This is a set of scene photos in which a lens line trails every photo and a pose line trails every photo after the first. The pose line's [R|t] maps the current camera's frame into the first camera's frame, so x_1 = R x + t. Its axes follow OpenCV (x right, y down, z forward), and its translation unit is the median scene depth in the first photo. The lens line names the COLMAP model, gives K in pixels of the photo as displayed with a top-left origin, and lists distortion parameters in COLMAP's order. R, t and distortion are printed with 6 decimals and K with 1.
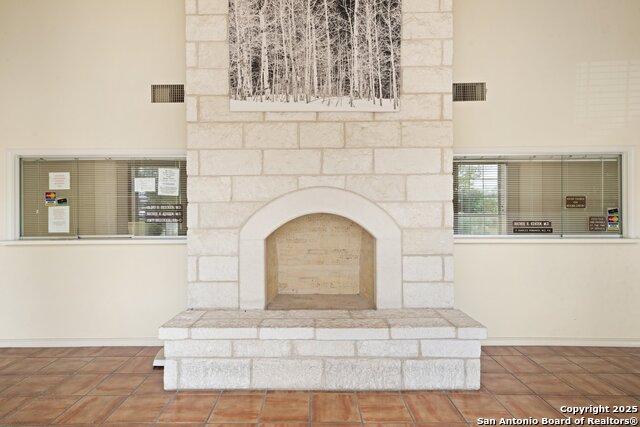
lens RADIAL K [[327.6, 0, 314.7], [0, 327.6, 215.0], [0, 0, 1]] dist [0.006840, -0.000869]
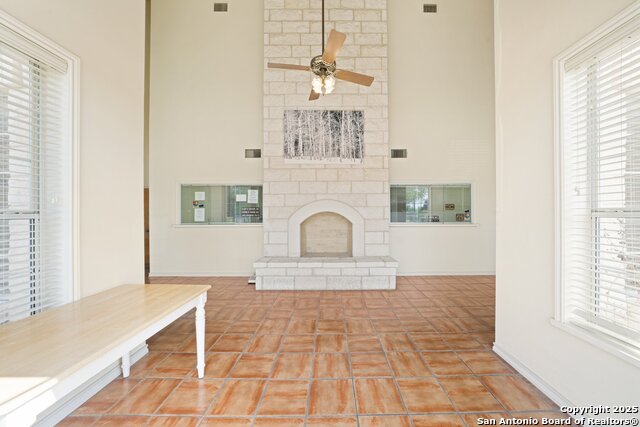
lens RADIAL K [[220.1, 0, 331.4], [0, 220.1, 213.9], [0, 0, 1]] dist [-0.015800, 0.000048]
pose [[0.999998, 0.001823, -0.000187, 0.046040], [-0.001824, 0.999993, -0.003318, 0.011426], [0.000181, 0.003319, 0.999994, -0.392756]]
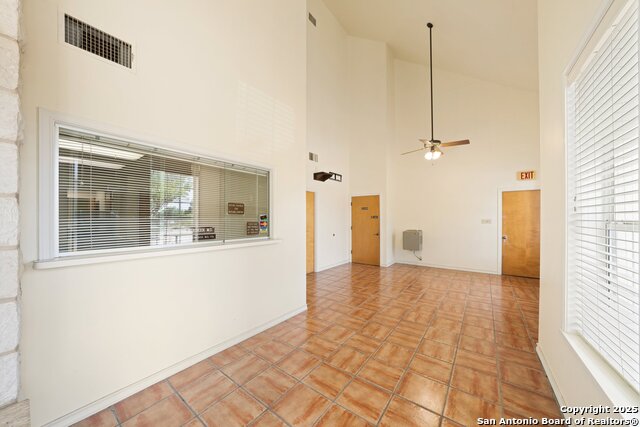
lens RADIAL K [[220.1, 0, 321.4], [0, 220.1, 217.0], [0, 0, 1]] dist [-0.015800, 0.000048]
pose [[0.586520, 0.011233, 0.809857, 0.386089], [-0.002045, 0.999921, -0.012388, -0.003589], [-0.809932, 0.005610, 0.586496, 0.364854]]
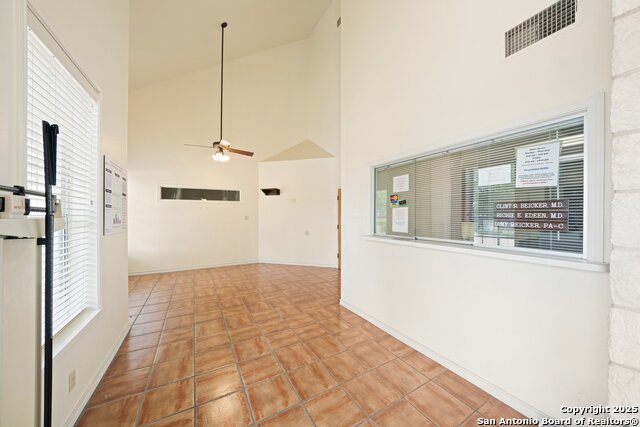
lens RADIAL K [[220.1, 0, 317.4], [0, 220.1, 216.0], [0, 0, 1]] dist [-0.015800, 0.000048]
pose [[0.479262, 0.010205, -0.877613, -0.305591], [-0.006430, 0.999946, 0.008116, -0.003182], [0.877648, 0.001754, 0.479302, 0.460883]]
